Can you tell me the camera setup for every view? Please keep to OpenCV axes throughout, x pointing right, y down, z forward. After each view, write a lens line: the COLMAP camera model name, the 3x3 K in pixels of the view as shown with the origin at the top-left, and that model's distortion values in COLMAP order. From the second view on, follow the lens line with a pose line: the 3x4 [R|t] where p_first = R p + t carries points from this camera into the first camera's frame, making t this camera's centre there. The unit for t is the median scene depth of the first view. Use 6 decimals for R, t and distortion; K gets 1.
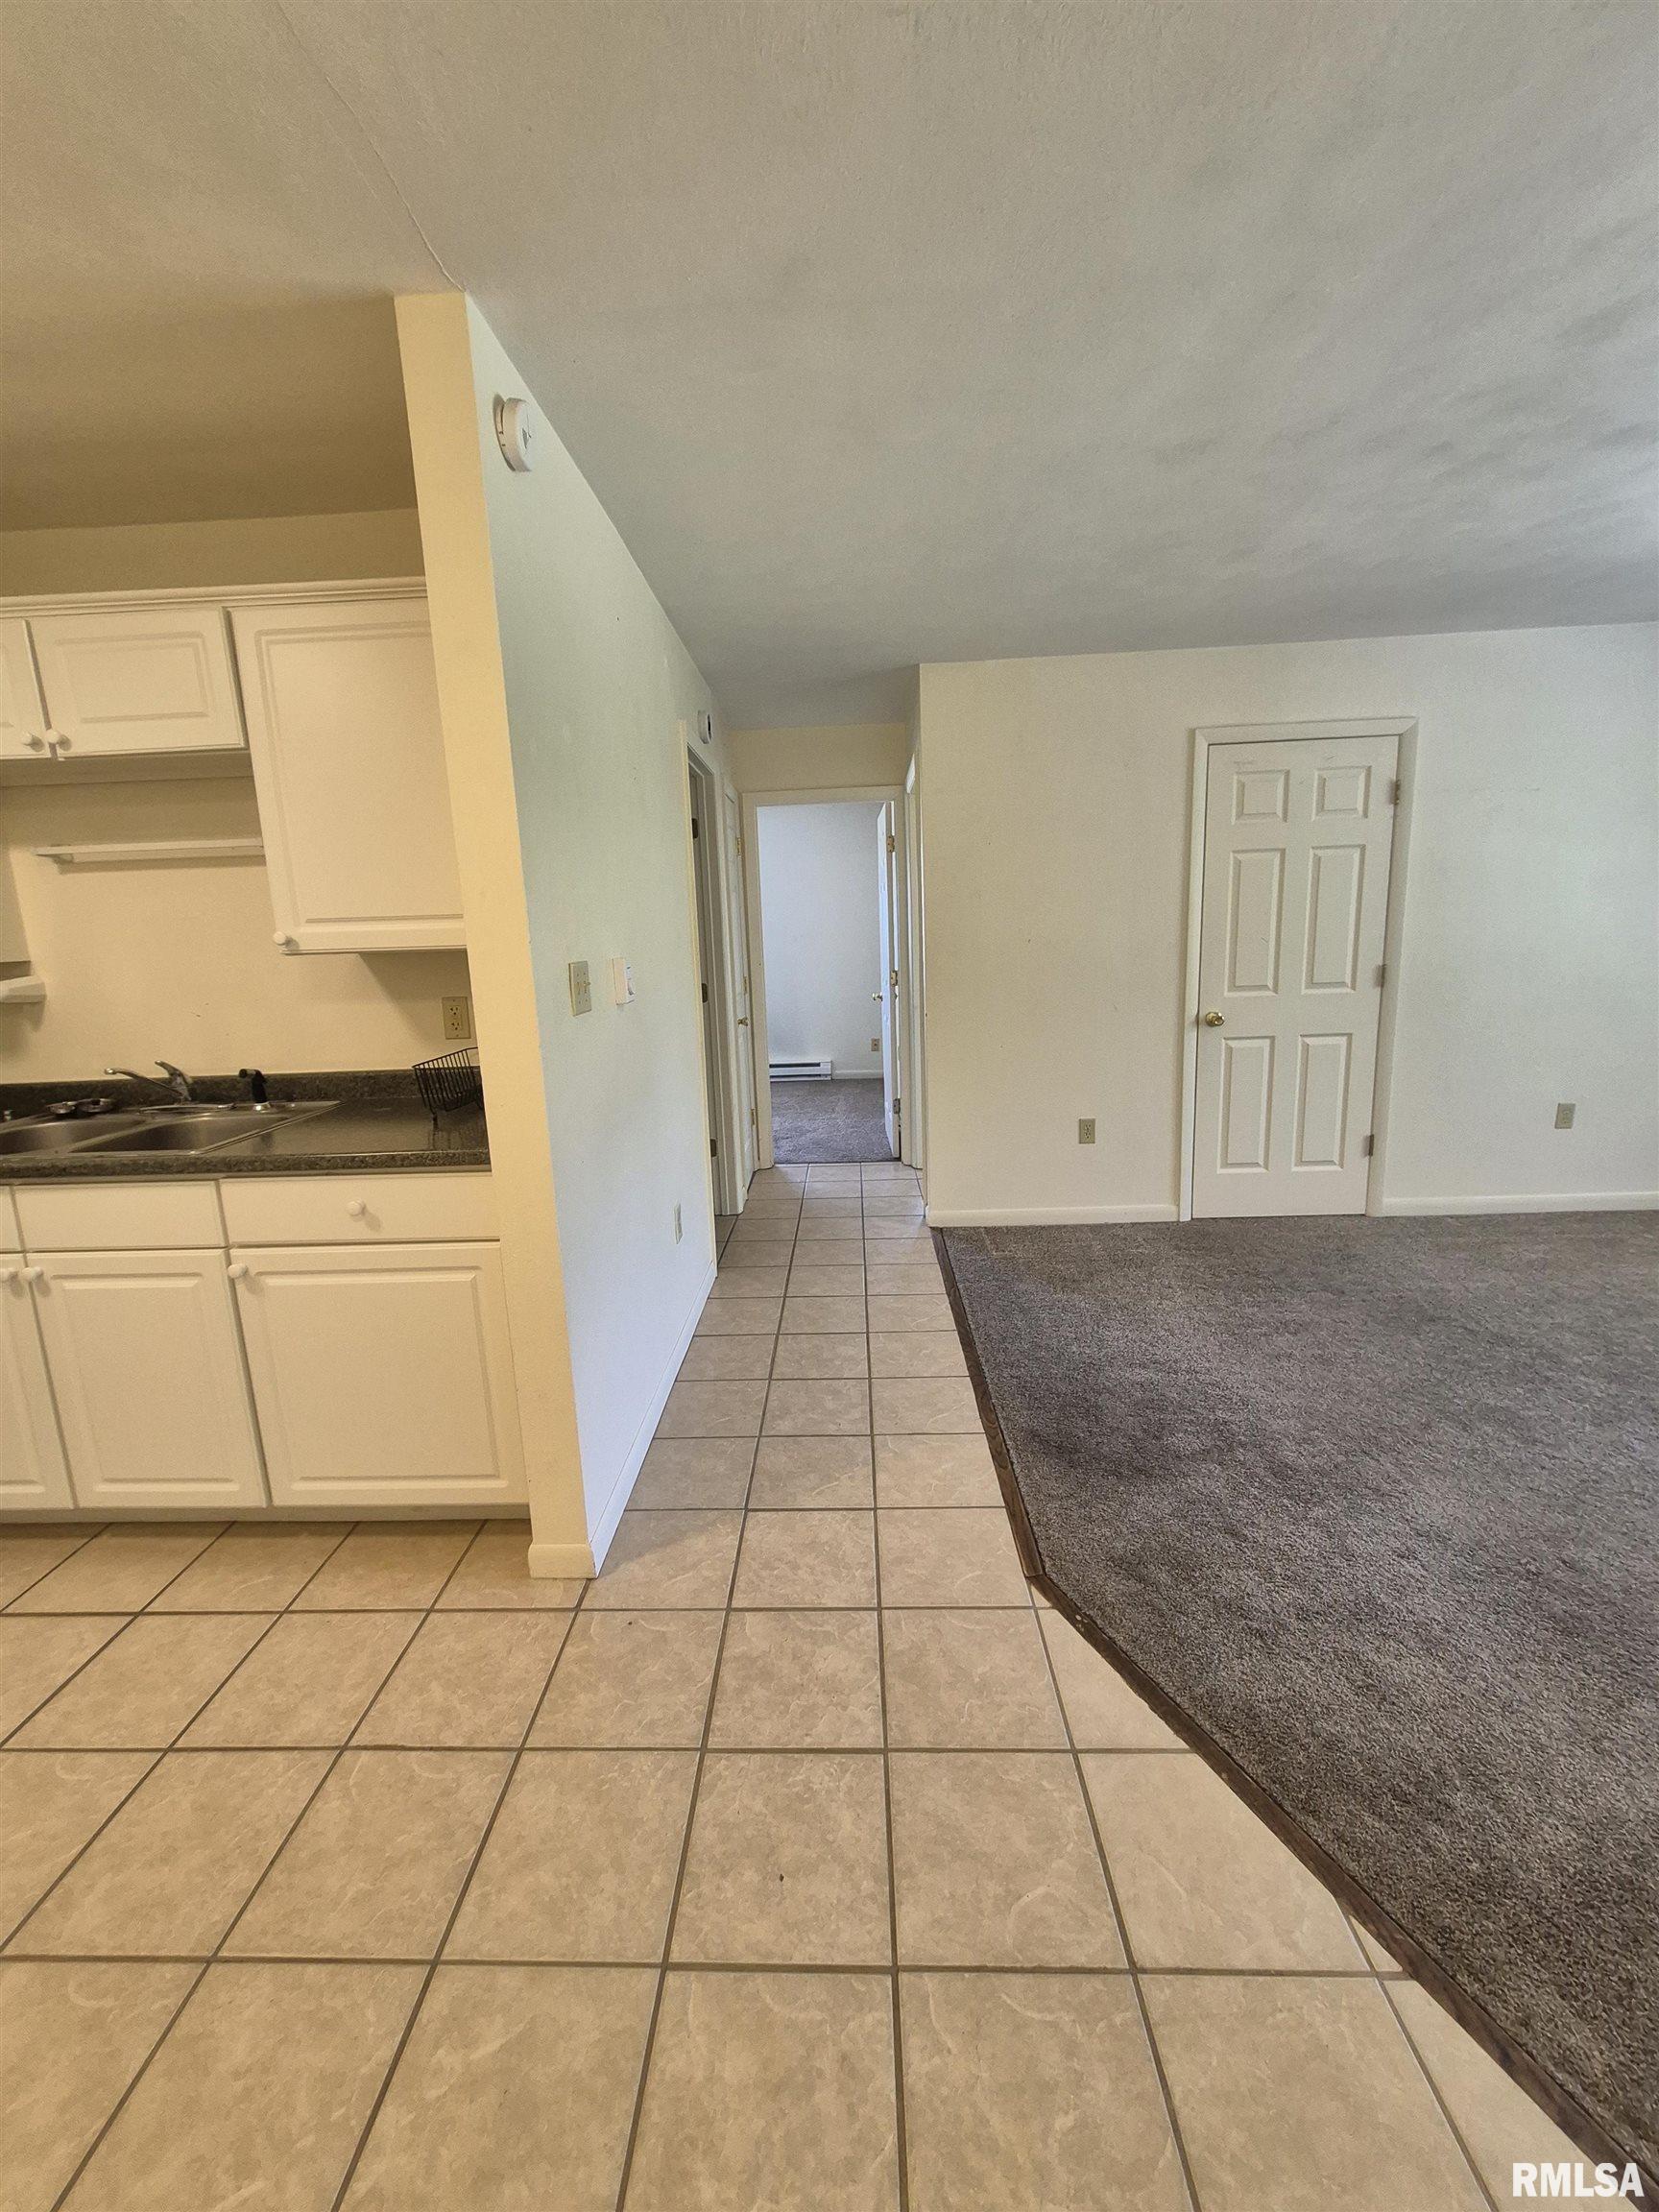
lens RADIAL K [[868.8, 0, 815.1], [0, 868.8, 1082.8], [0, 0, 1]] dist [0.004230, -0.001065]
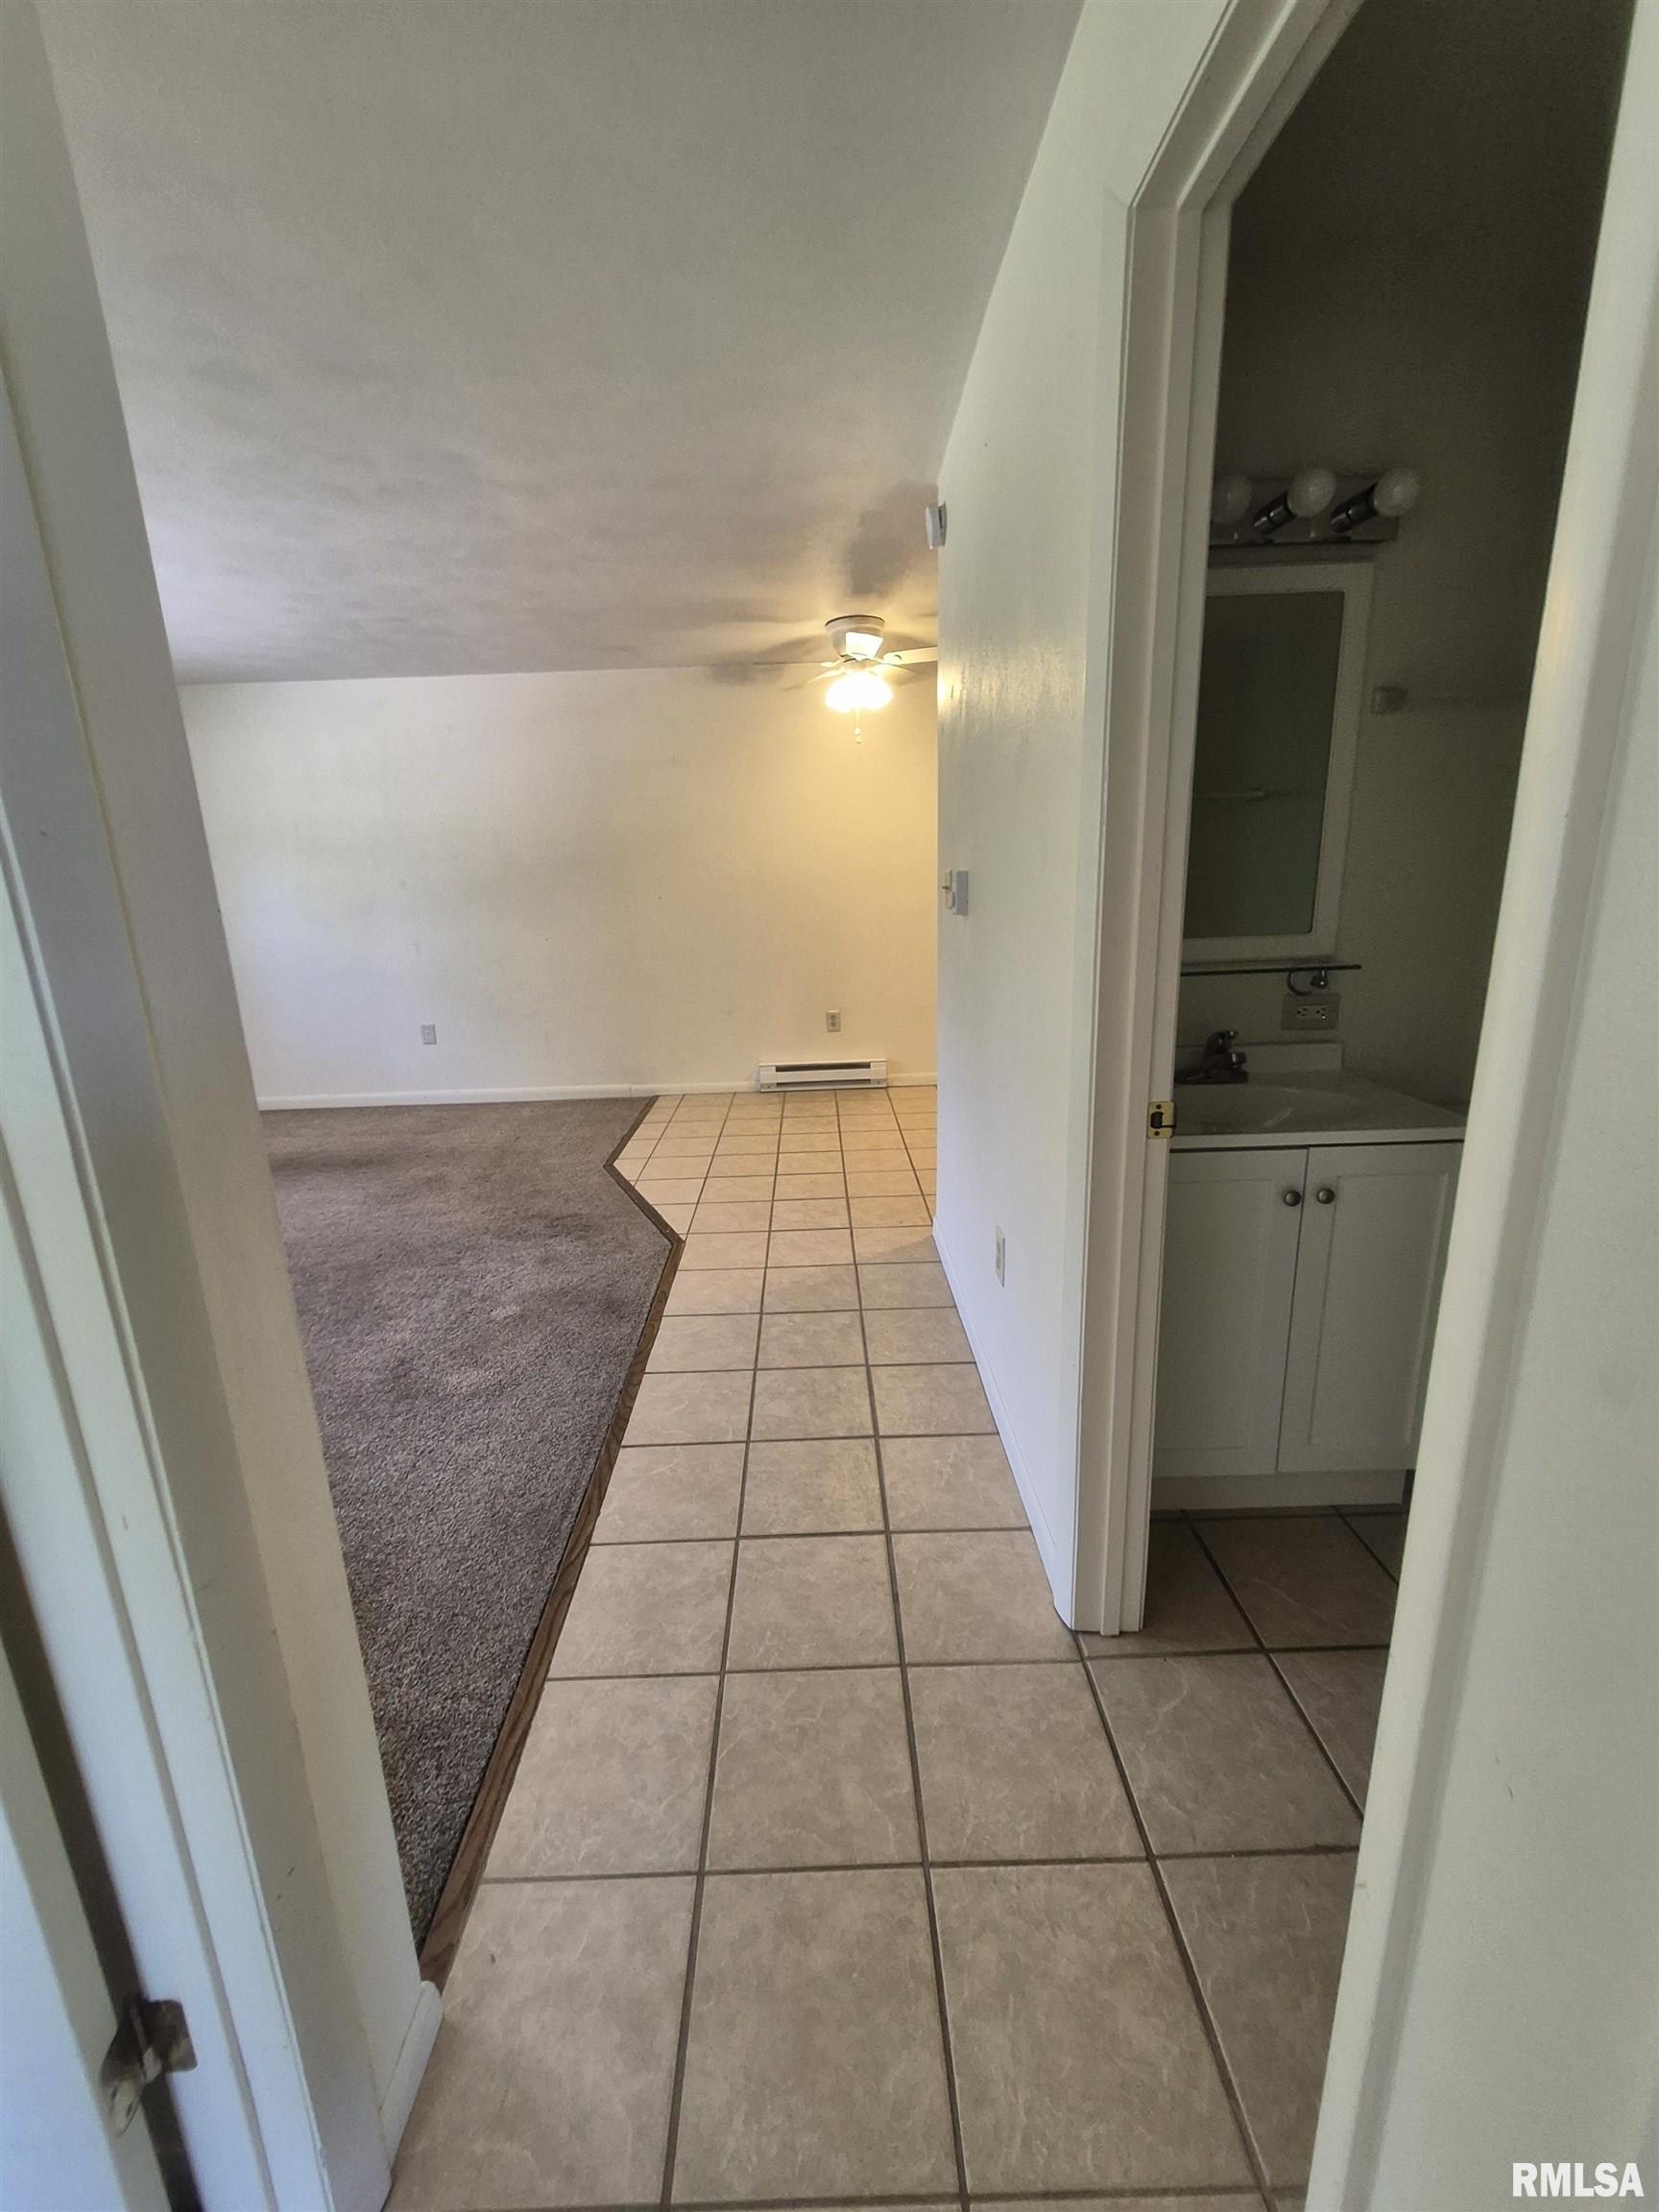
lens RADIAL K [[868.8, 0, 815.1], [0, 868.8, 1082.8], [0, 0, 1]] dist [0.004230, -0.001065]
pose [[-0.996155, 0.082451, -0.029617, 0.004972], [0.063446, 0.912057, 0.405126, -0.372152], [0.060416, 0.401689, -0.913781, 2.218695]]
